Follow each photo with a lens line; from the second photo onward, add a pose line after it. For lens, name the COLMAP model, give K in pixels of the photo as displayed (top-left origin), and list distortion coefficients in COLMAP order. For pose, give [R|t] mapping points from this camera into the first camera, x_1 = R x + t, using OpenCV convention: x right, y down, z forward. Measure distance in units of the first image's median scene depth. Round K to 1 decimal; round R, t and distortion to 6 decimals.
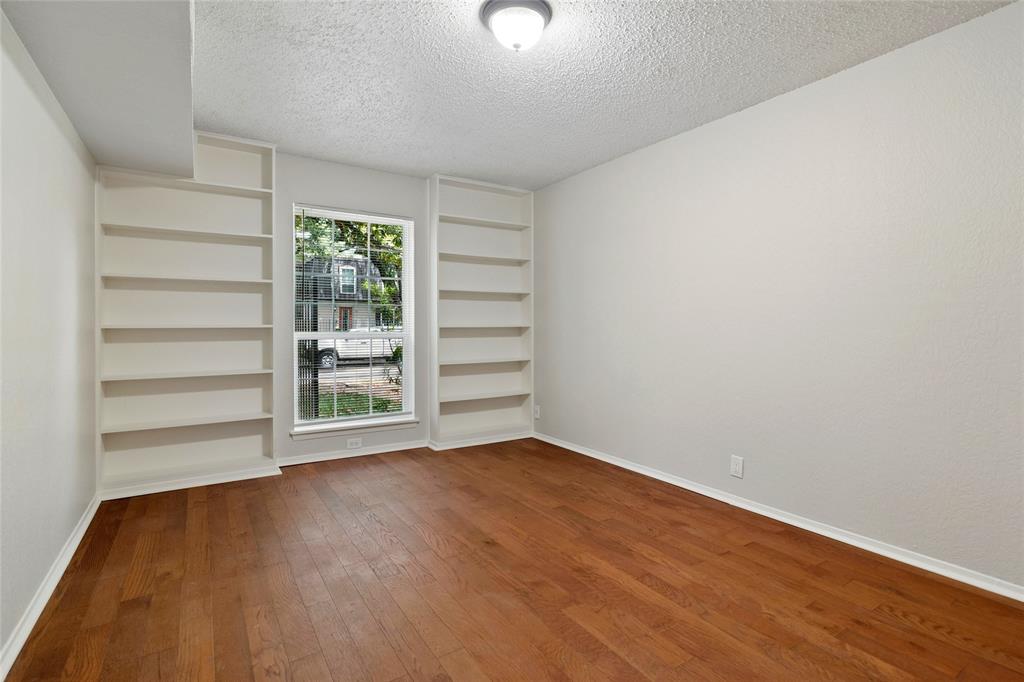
lens RADIAL K [[497.3, 0, 512.5], [0, 497.3, 329.2], [0, 0, 1]] dist [-0.001323, 0.000252]
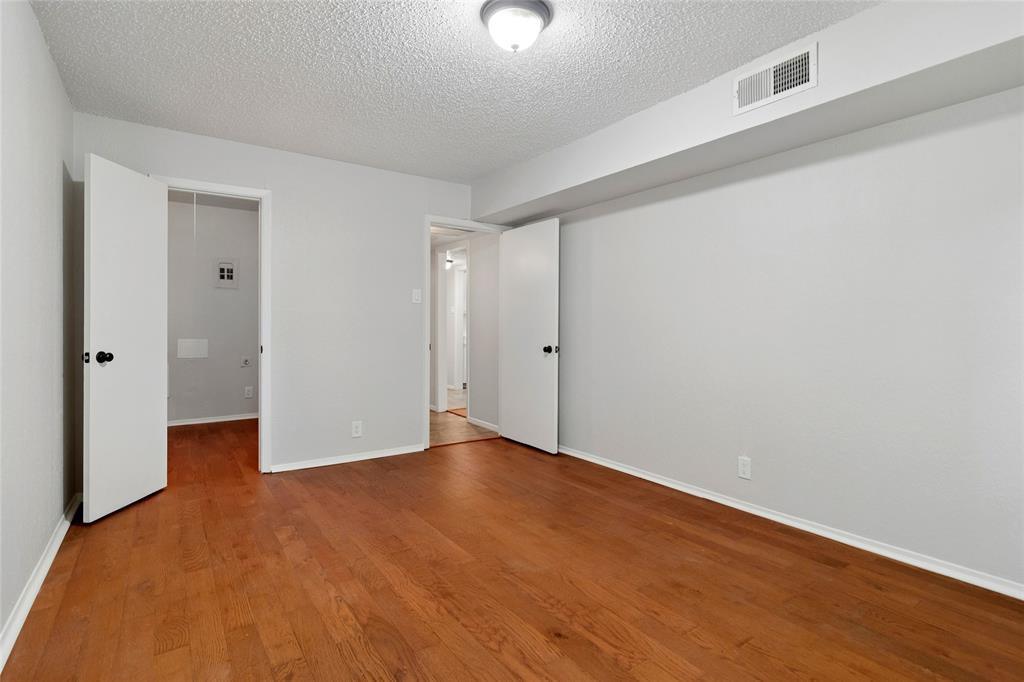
lens RADIAL K [[497.3, 0, 512.5], [0, 497.3, 329.2], [0, 0, 1]] dist [-0.001323, 0.000252]
pose [[-0.999070, -0.005089, -0.042819, 0.054264], [-0.005696, 0.999885, 0.014070, -0.016211], [0.042742, 0.014301, -0.998984, 1.939326]]
